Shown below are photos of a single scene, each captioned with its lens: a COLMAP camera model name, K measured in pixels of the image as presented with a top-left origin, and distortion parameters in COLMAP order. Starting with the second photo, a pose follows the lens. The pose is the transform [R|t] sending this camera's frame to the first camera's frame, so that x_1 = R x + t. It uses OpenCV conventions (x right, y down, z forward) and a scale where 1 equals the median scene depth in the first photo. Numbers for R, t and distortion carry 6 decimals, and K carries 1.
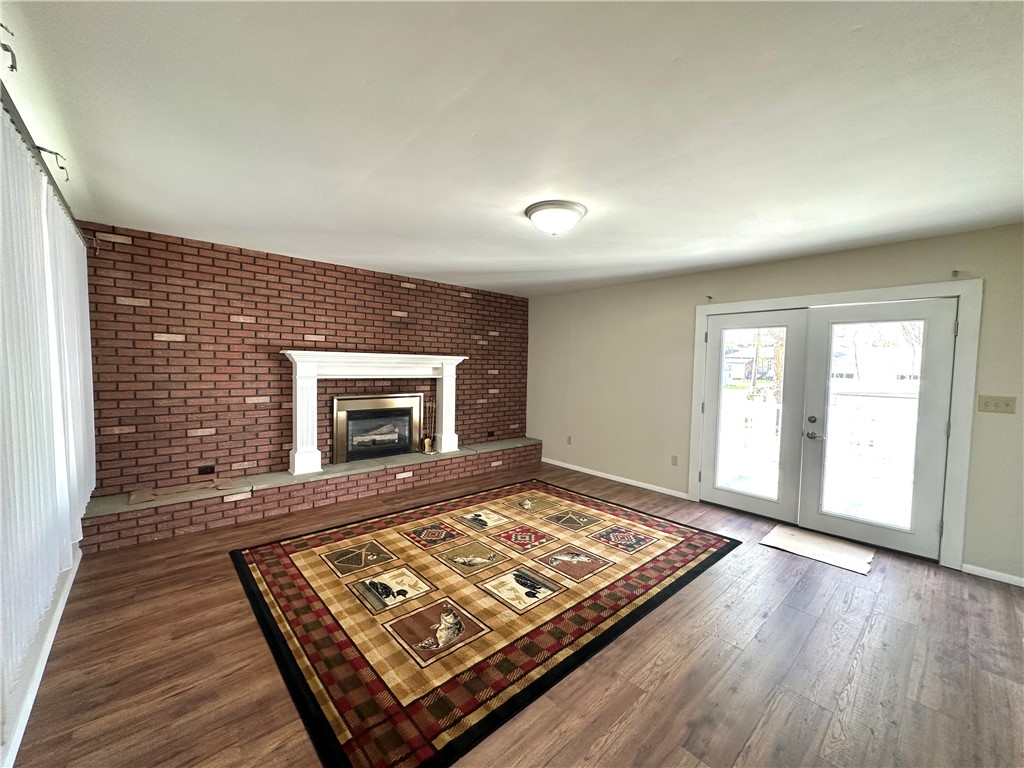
lens RADIAL K [[409.4, 0, 512.8], [0, 409.4, 386.6], [0, 0, 1]] dist [-0.002901, 0.000371]
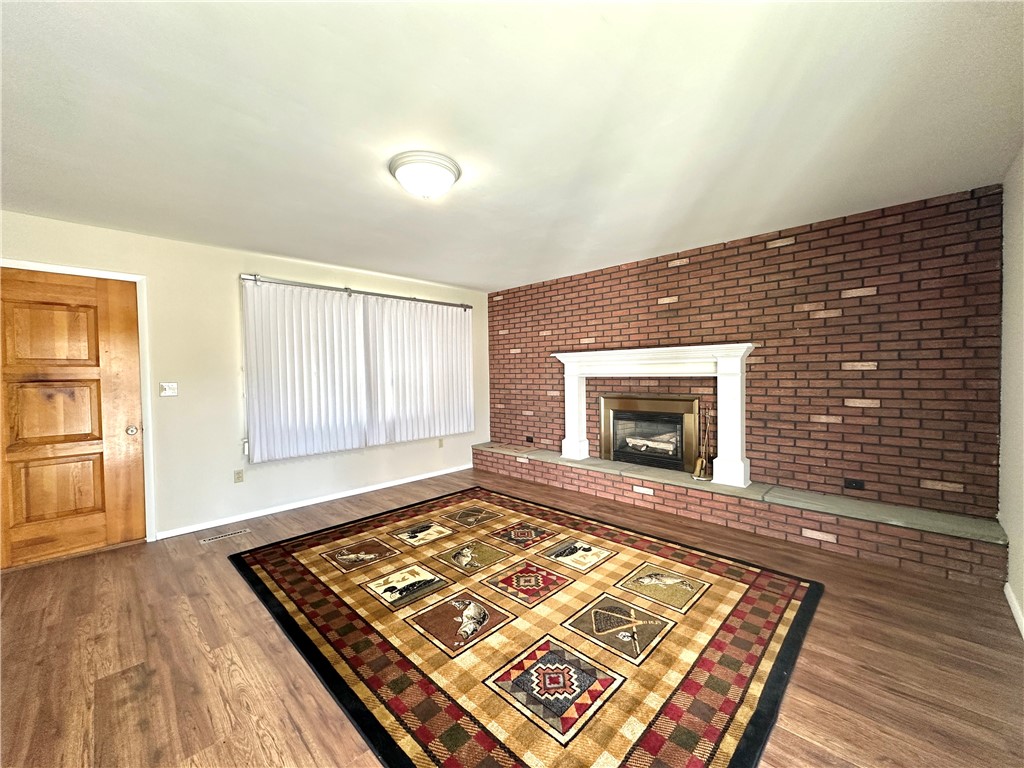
lens RADIAL K [[409.4, 0, 512.5], [0, 409.4, 386.3], [0, 0, 1]] dist [-0.002901, 0.000371]
pose [[0.058976, 0.008108, -0.998226, 0.719562], [-0.041075, 0.999140, 0.005689, 0.008470], [0.997414, 0.040667, 0.059259, 0.852498]]
